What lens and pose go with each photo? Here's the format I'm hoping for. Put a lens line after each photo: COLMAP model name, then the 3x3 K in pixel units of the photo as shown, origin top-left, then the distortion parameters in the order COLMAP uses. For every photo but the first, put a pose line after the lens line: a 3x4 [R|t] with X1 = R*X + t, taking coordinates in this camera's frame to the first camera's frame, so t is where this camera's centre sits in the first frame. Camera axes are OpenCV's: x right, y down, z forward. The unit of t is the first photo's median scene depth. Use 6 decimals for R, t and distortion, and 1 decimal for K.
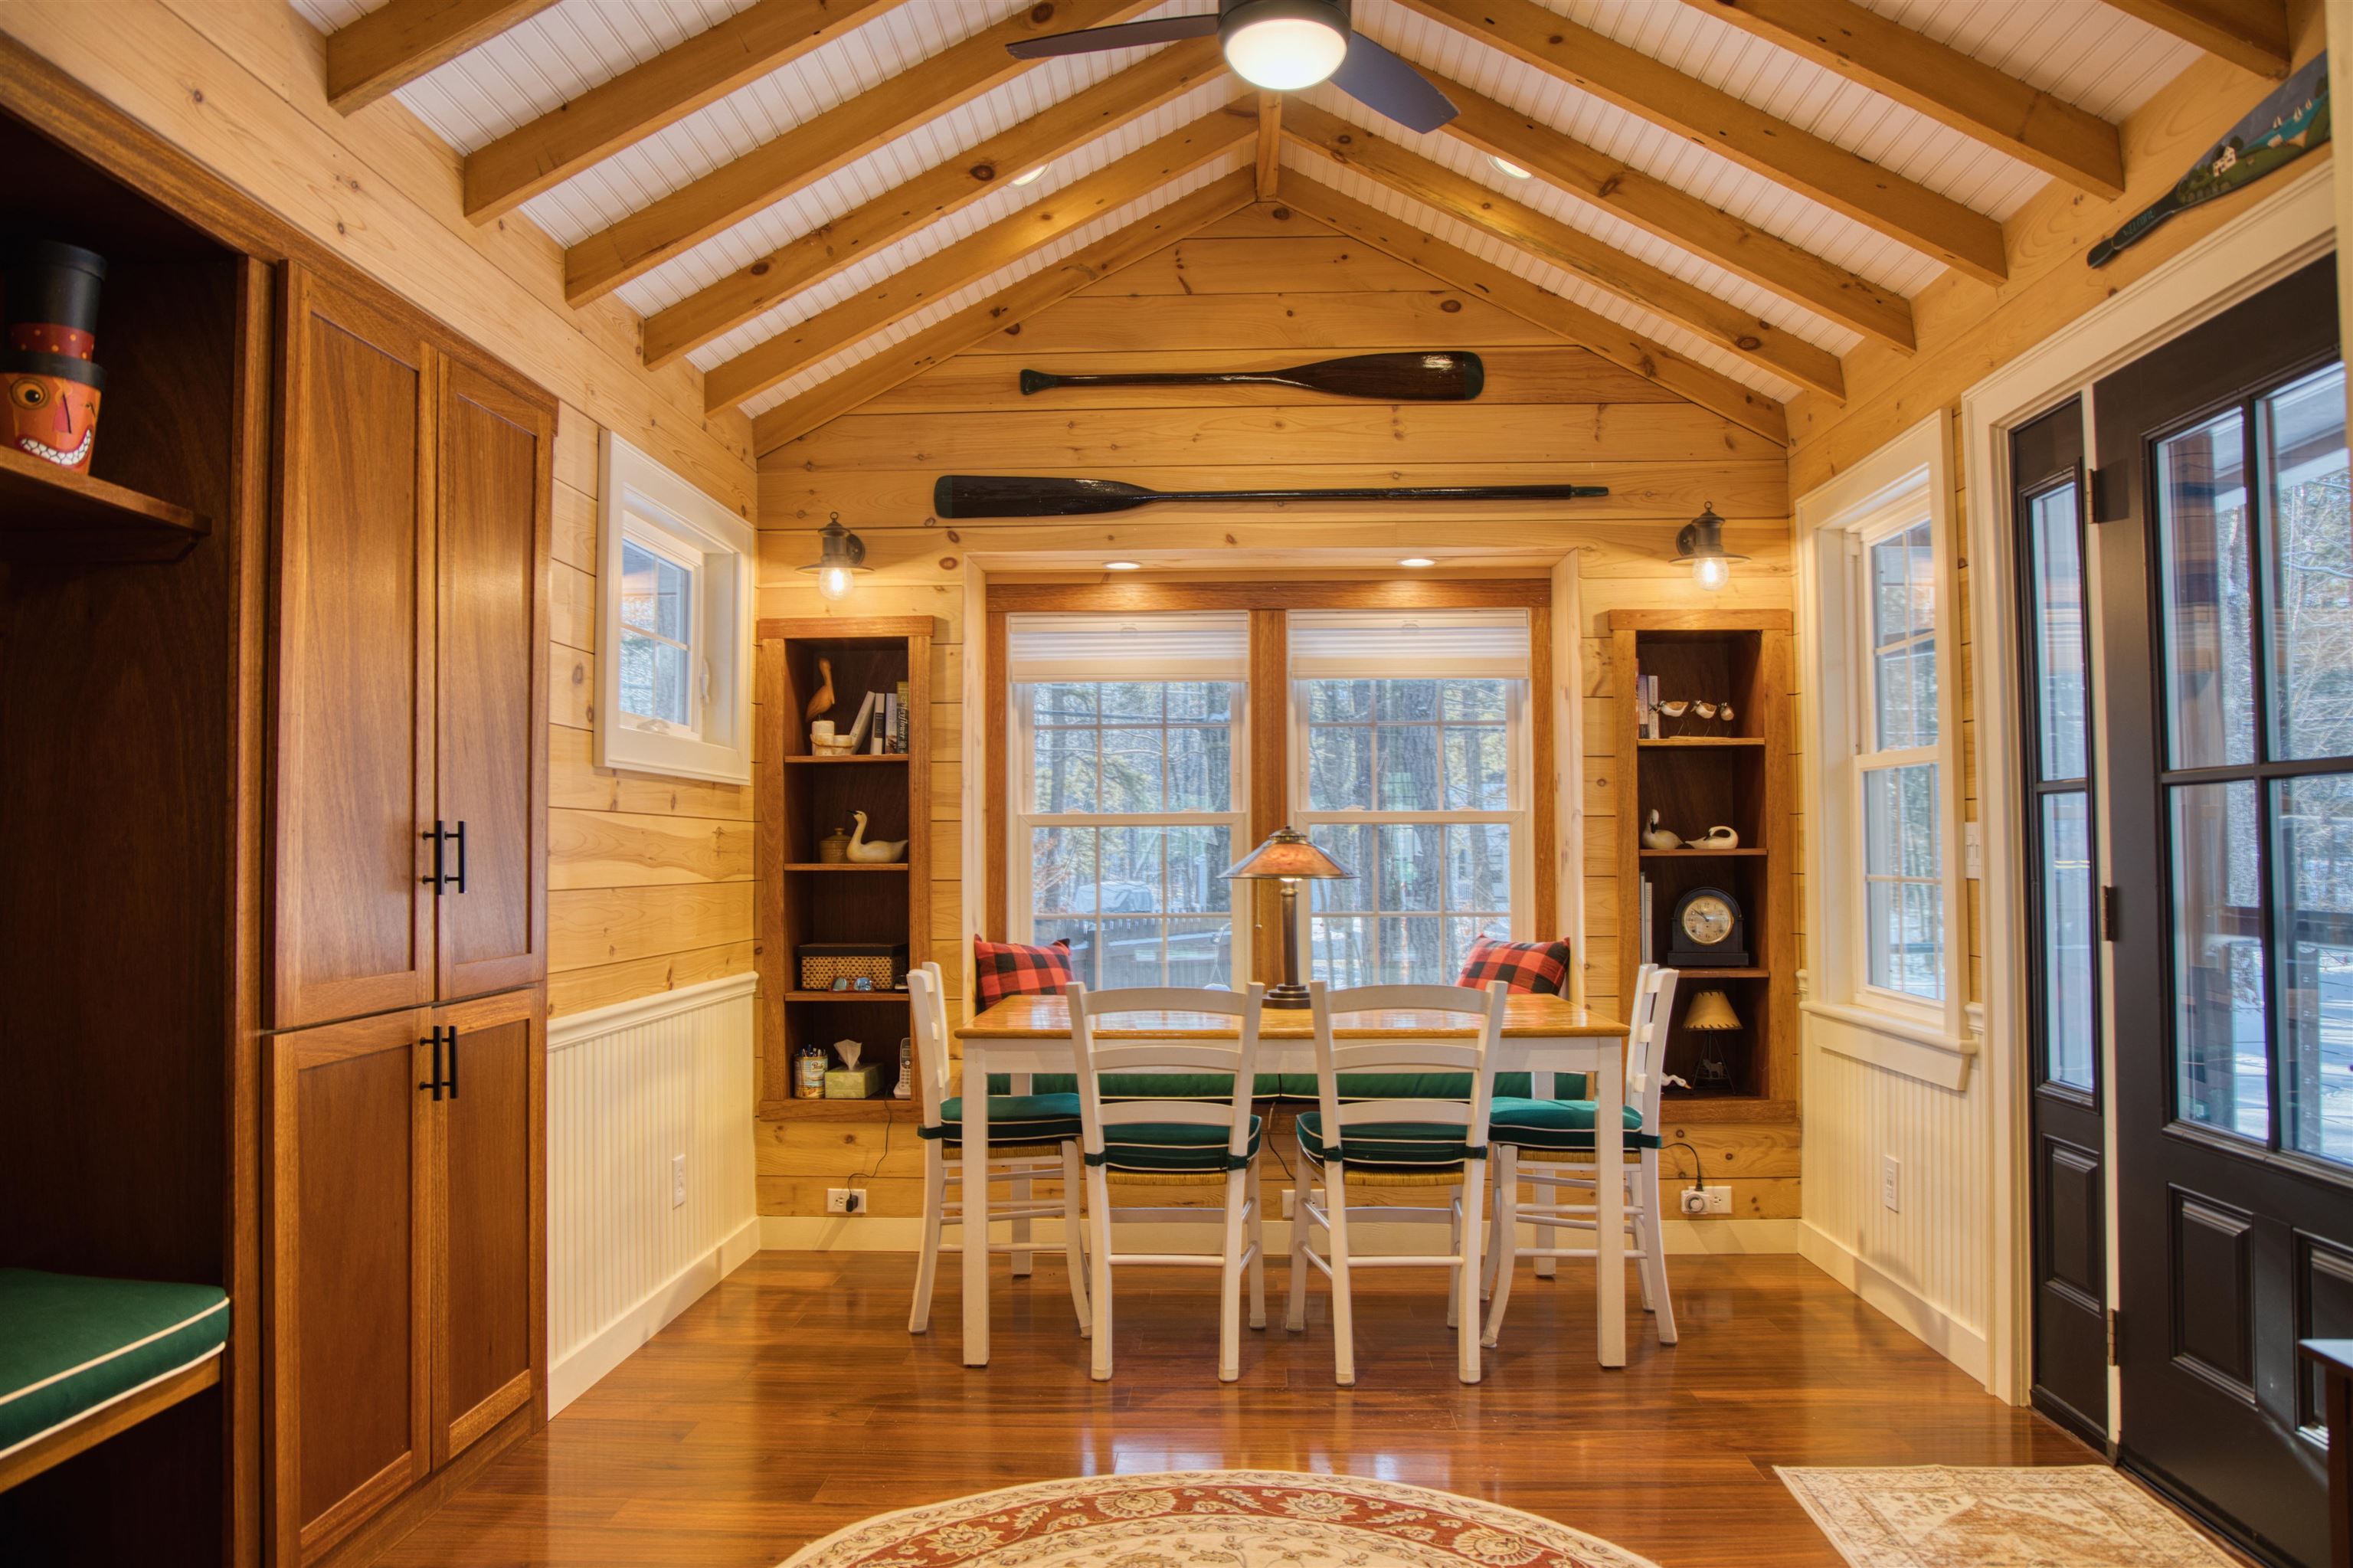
lens RADIAL K [[1618.1, 0, 1200.6], [0, 1618.1, 766.1], [0, 0, 1]] dist [-0.085932, 0.058329]
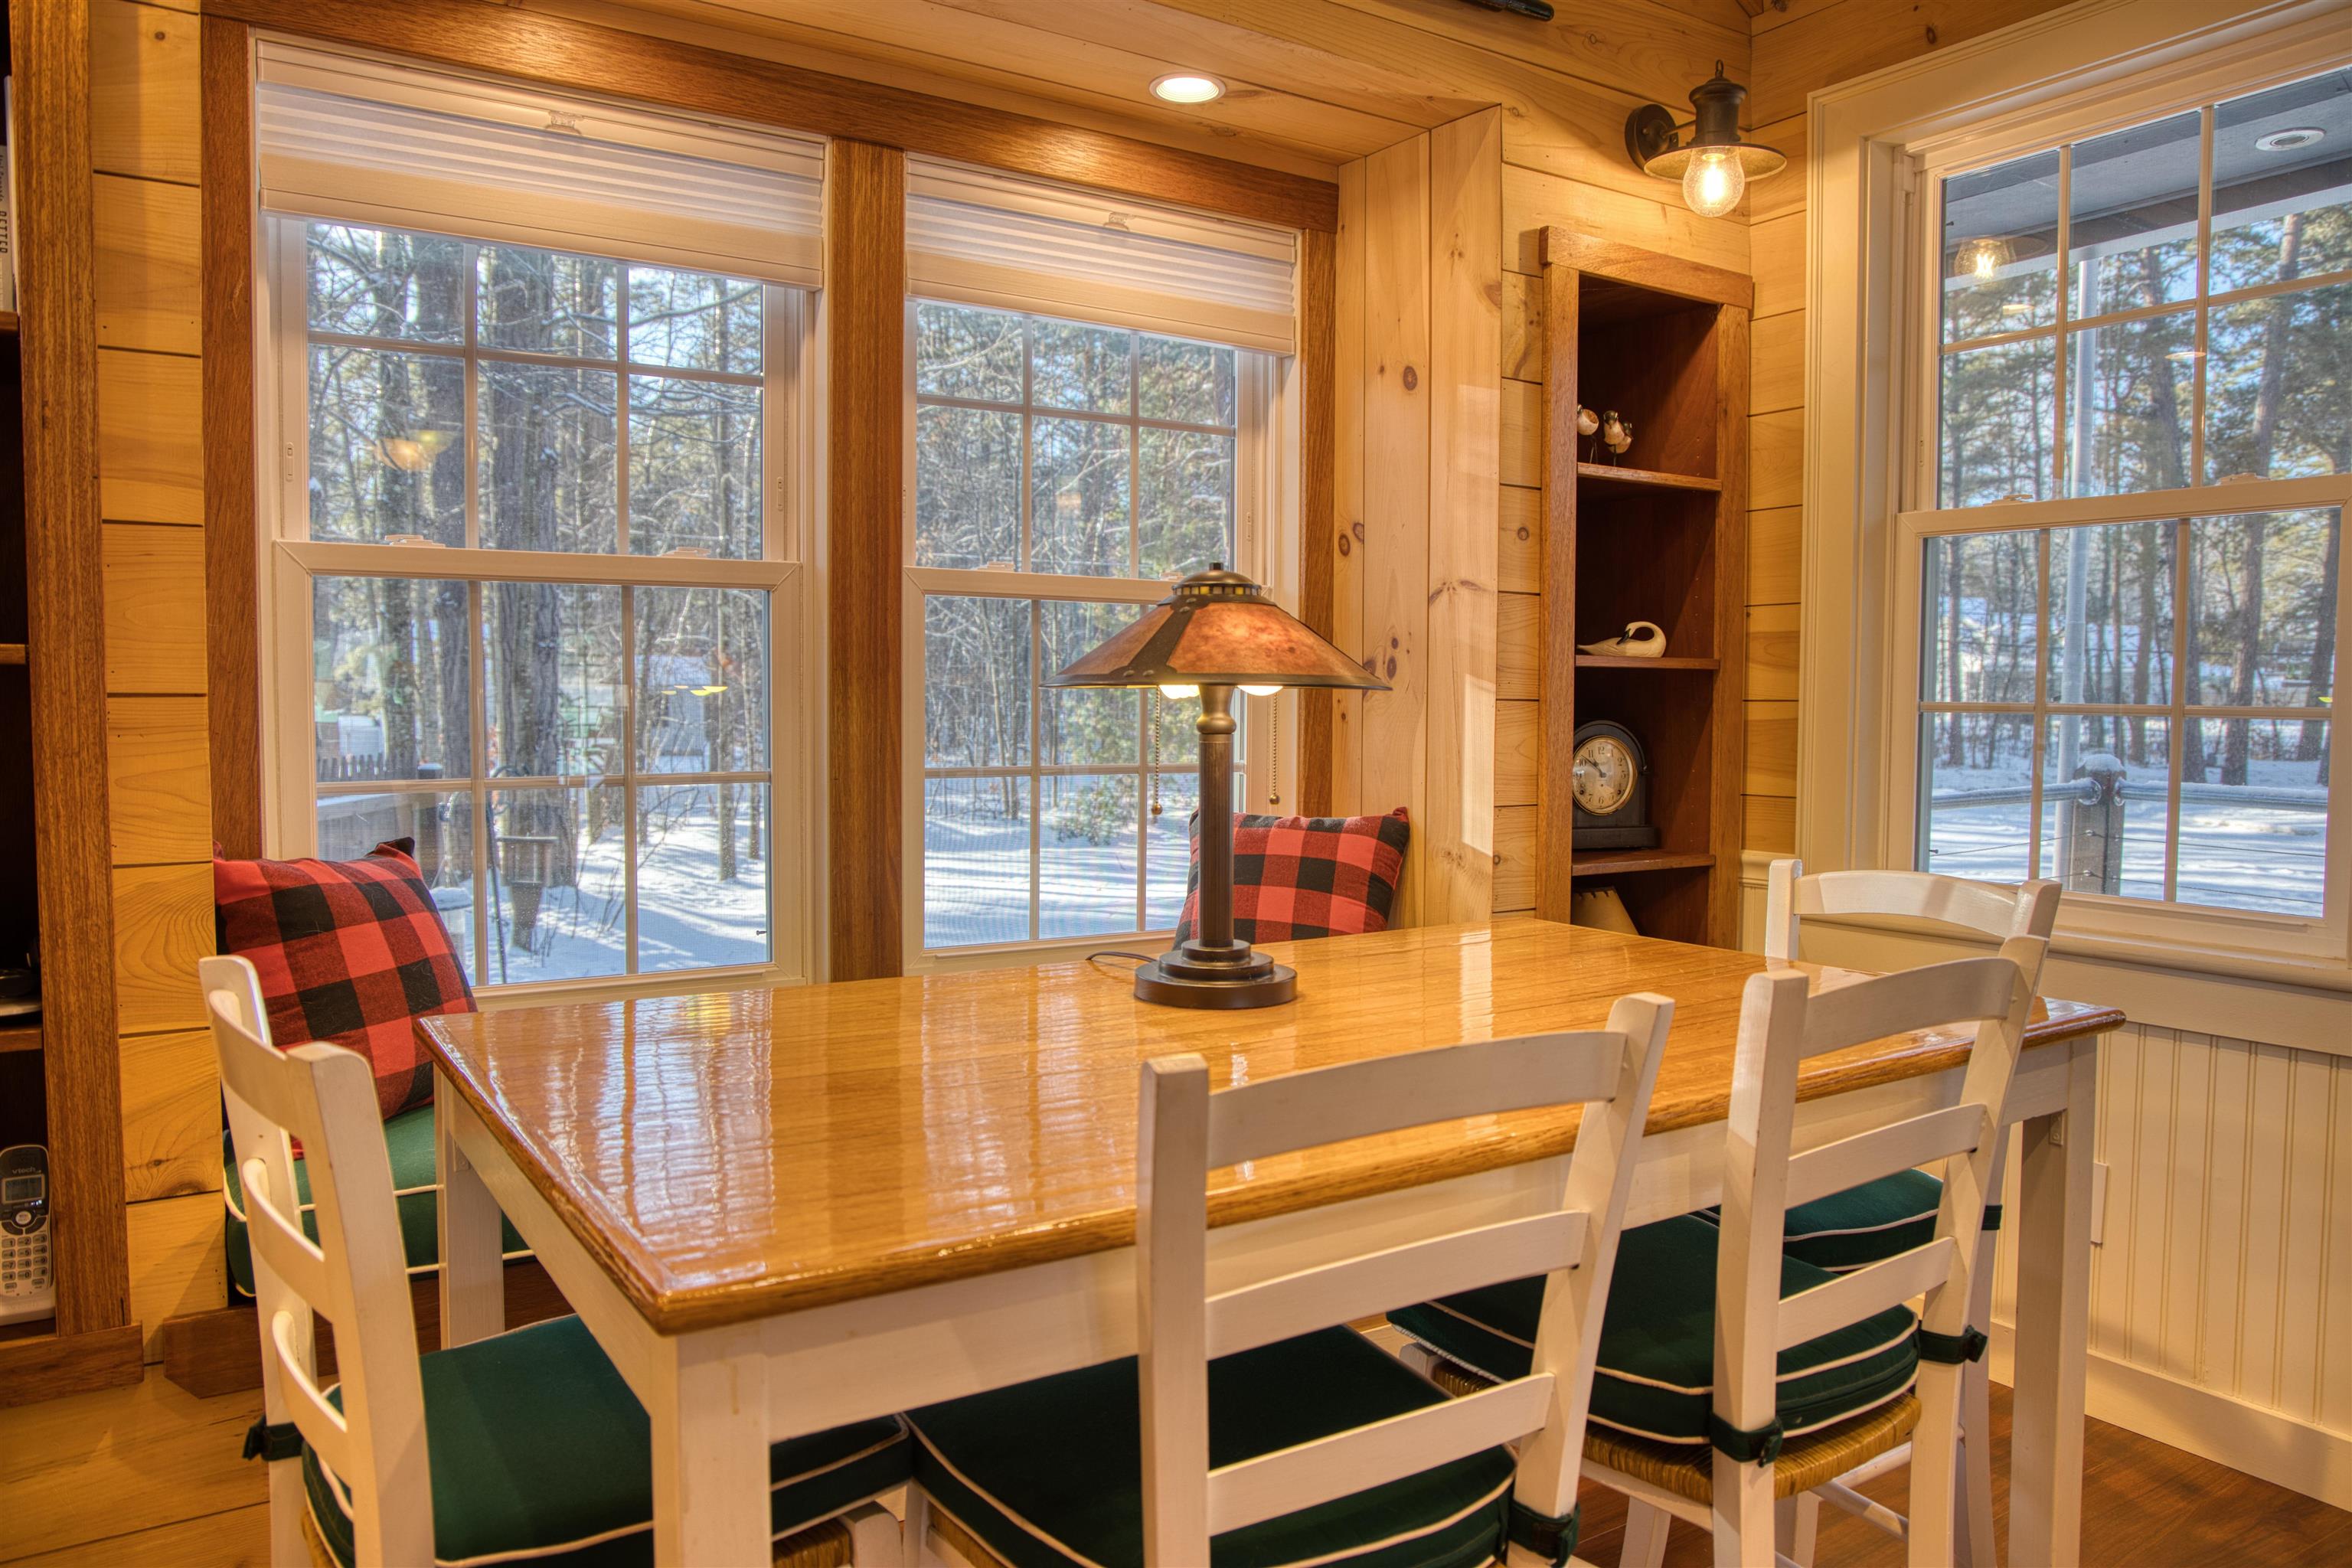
lens RADIAL K [[1617.3, 0, 1200.1], [0, 1617.3, 766.1], [0, 0, 1]] dist [-0.085932, 0.058329]
pose [[0.824579, -0.014316, 0.565566, -0.162612], [-0.041802, 0.995405, 0.086143, 0.047031], [-0.564200, -0.094673, 0.820192, 0.589278]]
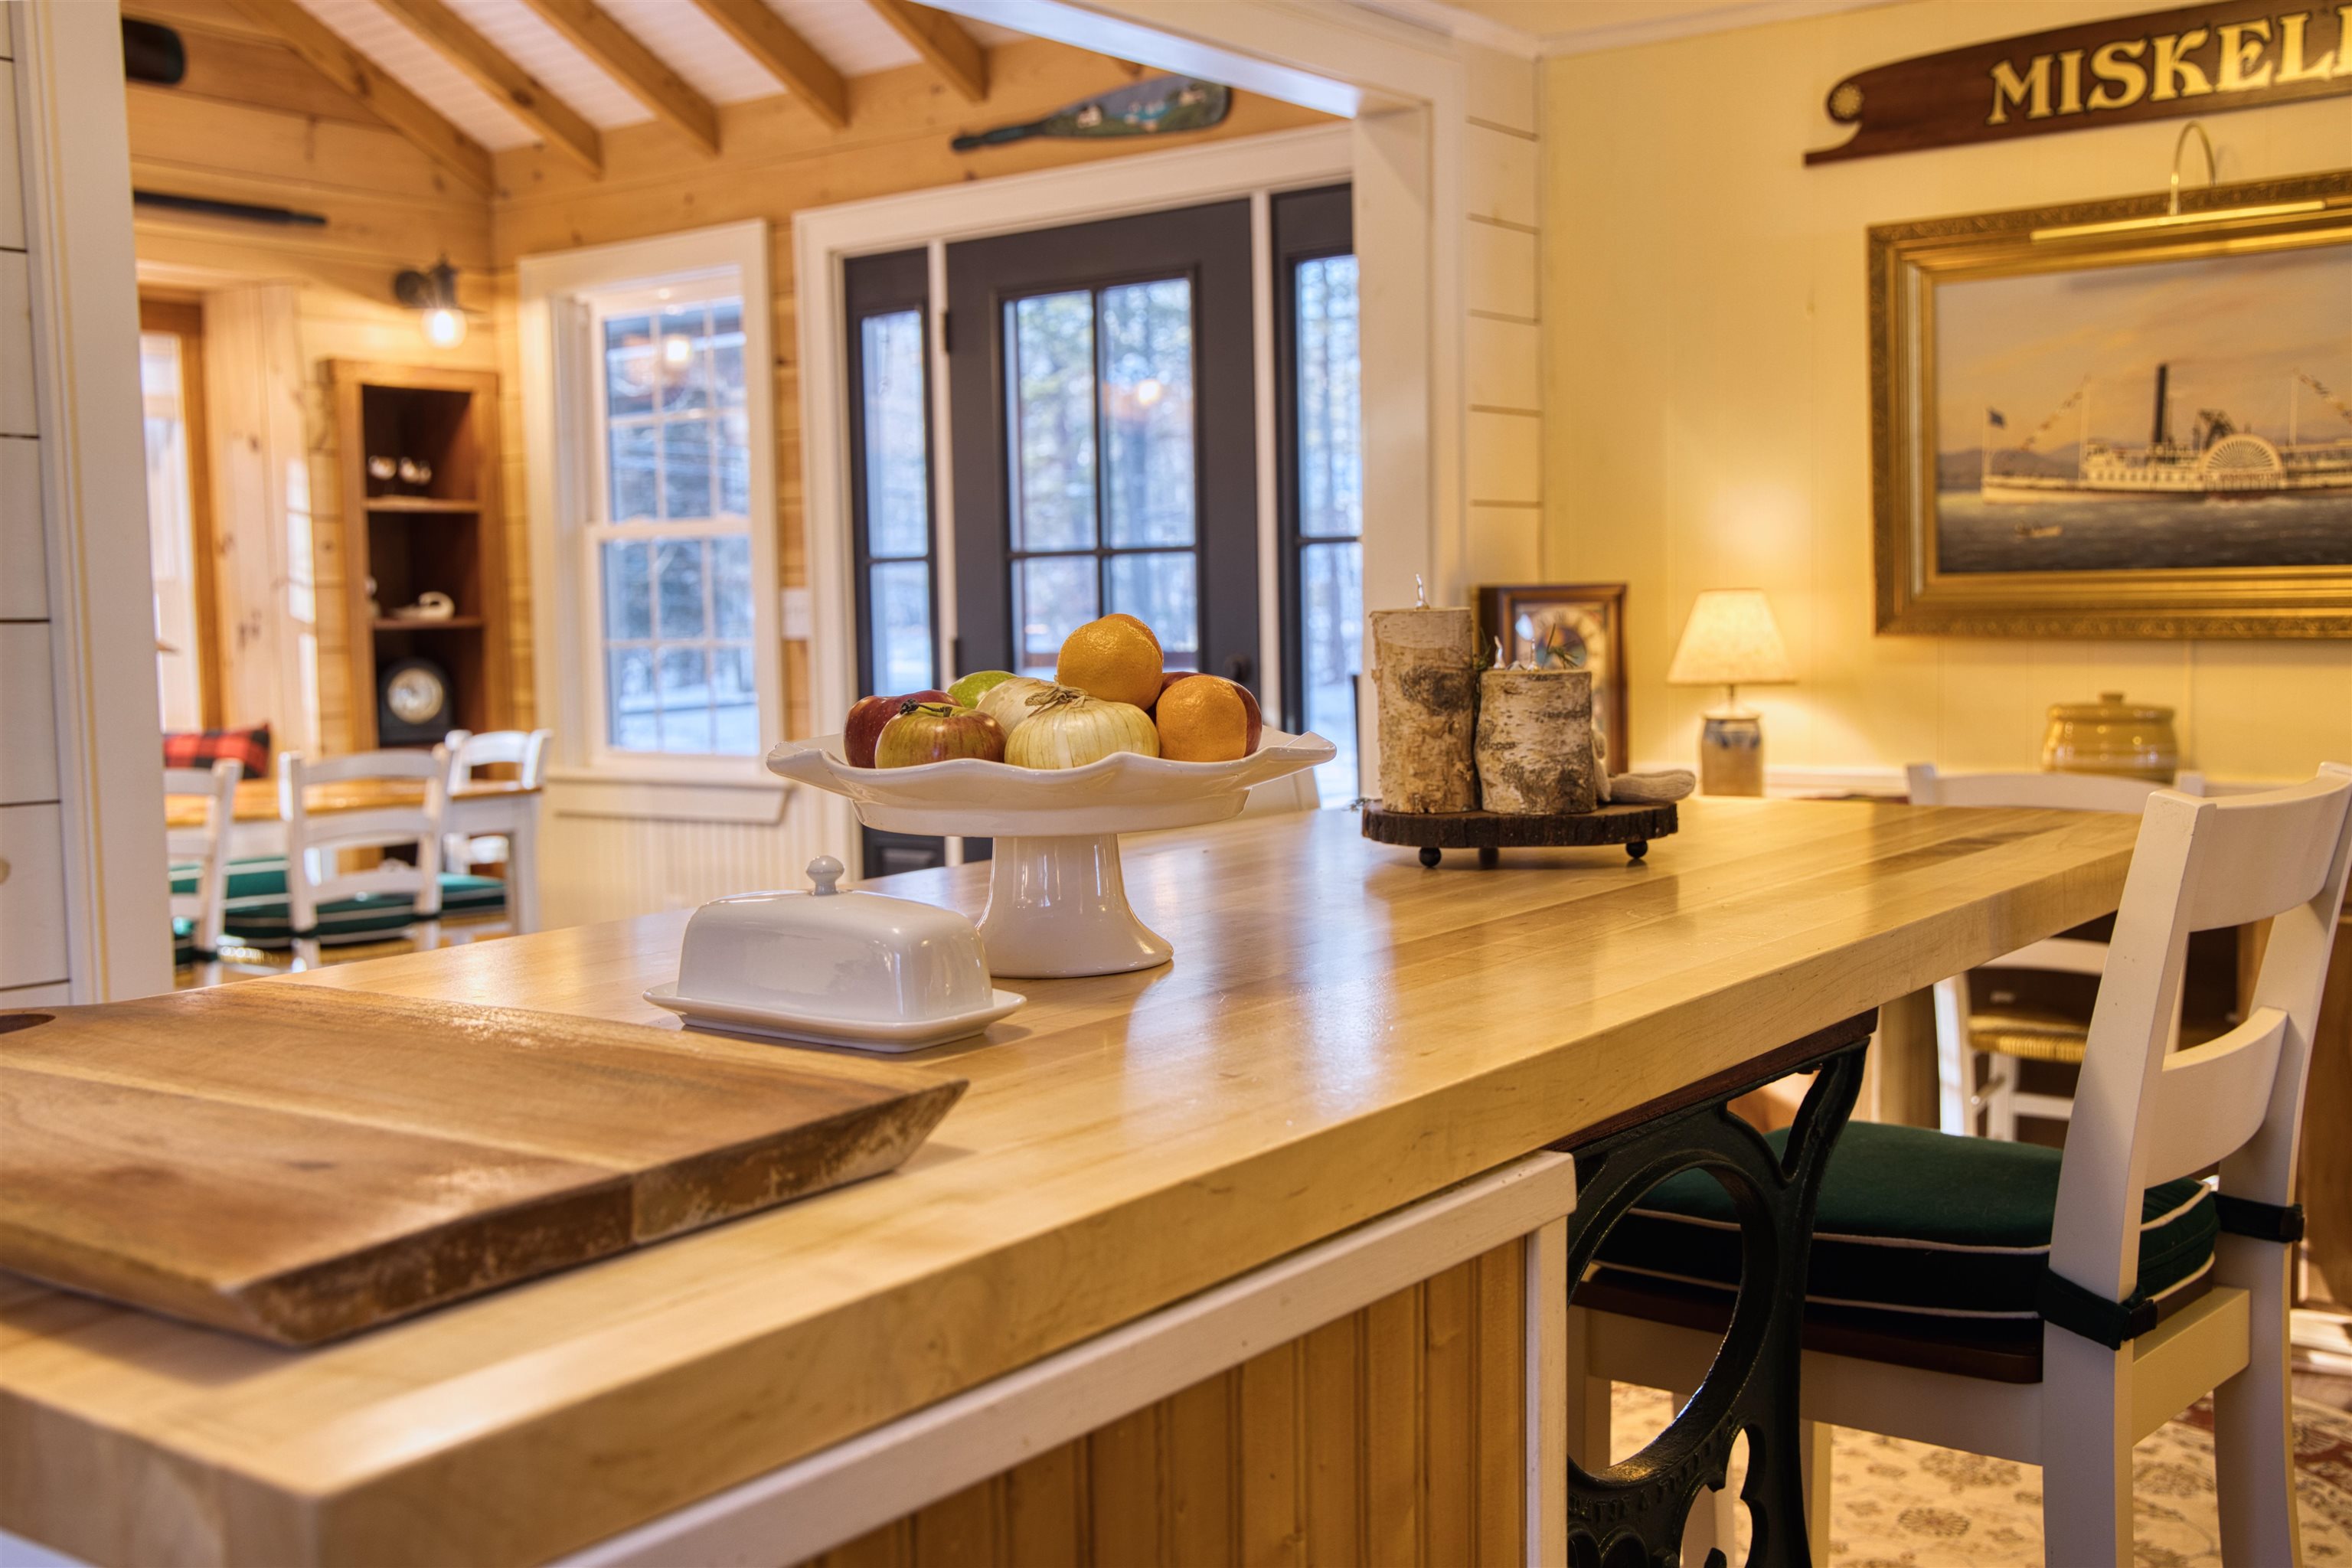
lens RADIAL K [[2345.2, 0, 1198.4], [0, 2345.2, 783.3], [0, 0, 1]] dist [-0.006716, 0.154958]
pose [[0.580904, -0.067881, 0.811136, -0.551856], [-0.023959, 0.994659, 0.100397, -0.002347], [-0.813619, -0.077755, 0.576175, -0.180895]]
